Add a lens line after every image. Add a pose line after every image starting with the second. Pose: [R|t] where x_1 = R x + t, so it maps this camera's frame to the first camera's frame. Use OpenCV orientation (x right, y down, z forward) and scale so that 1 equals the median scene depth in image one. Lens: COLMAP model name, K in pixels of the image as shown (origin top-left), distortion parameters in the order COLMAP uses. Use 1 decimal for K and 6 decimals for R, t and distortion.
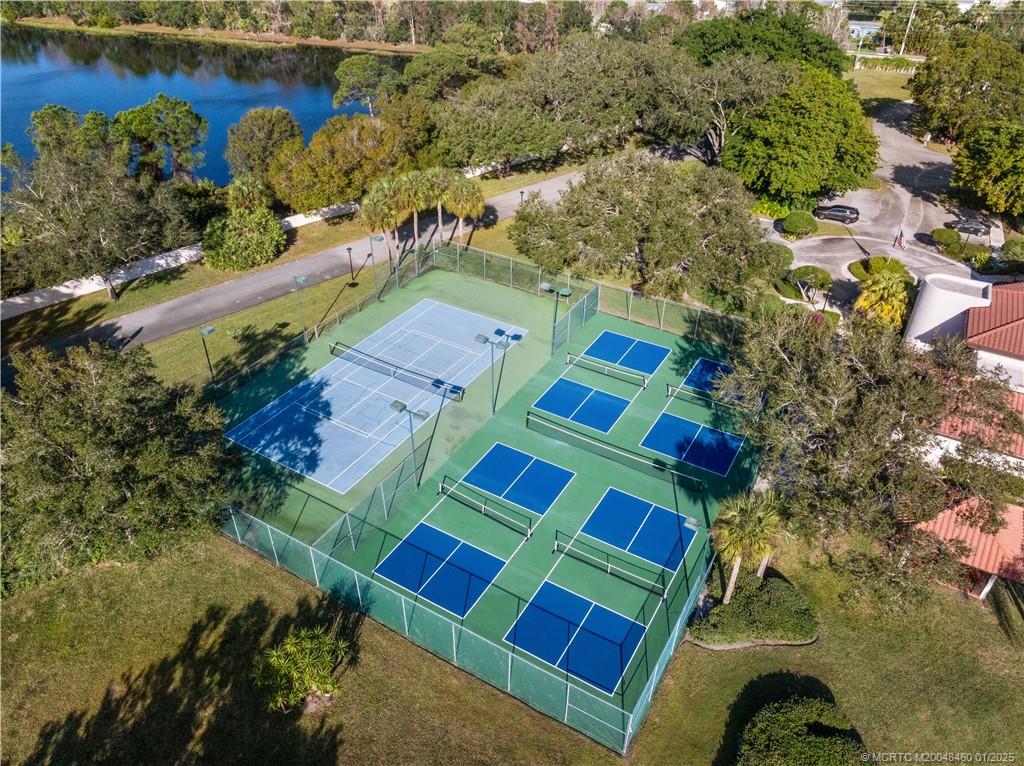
lens RADIAL K [[712.1, 0, 512.0], [0, 712.1, 383.0], [0, 0, 1]] dist [-0.004093, -0.001296]
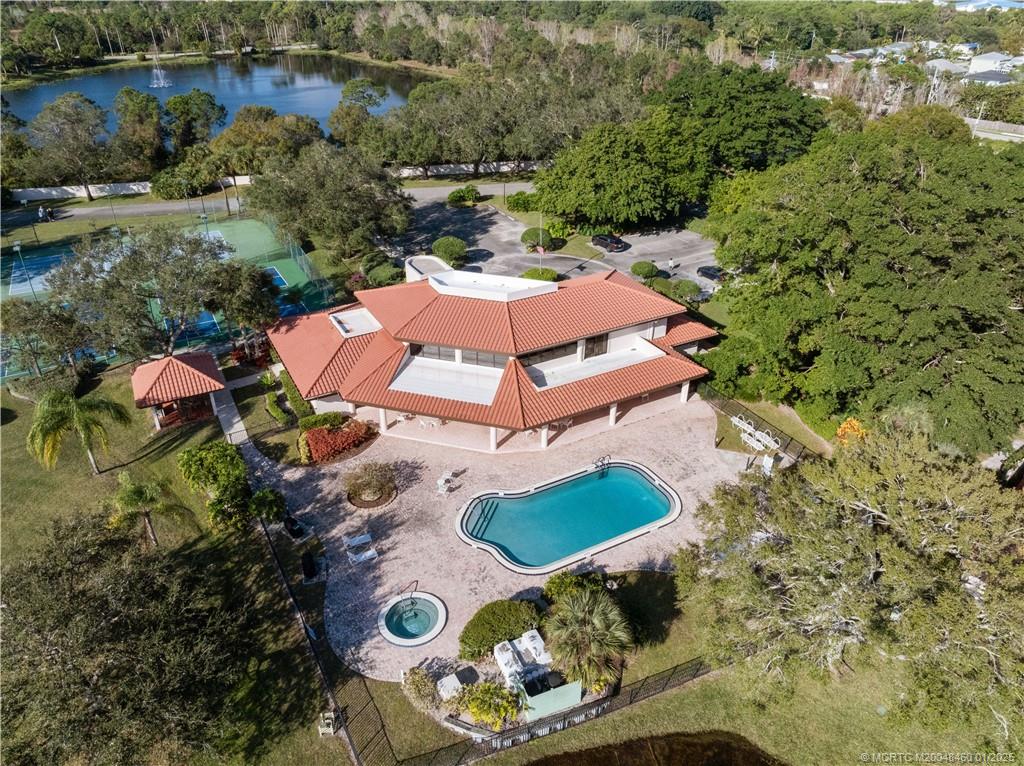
lens RADIAL K [[712.1, 0, 512.0], [0, 712.1, 383.0], [0, 0, 1]] dist [-0.004093, -0.001296]
pose [[0.857289, 0.252886, -0.448447, 0.912902], [-0.282854, 0.959163, 0.000159, 0.008232], [0.430174, 0.126708, 0.893809, -0.000232]]
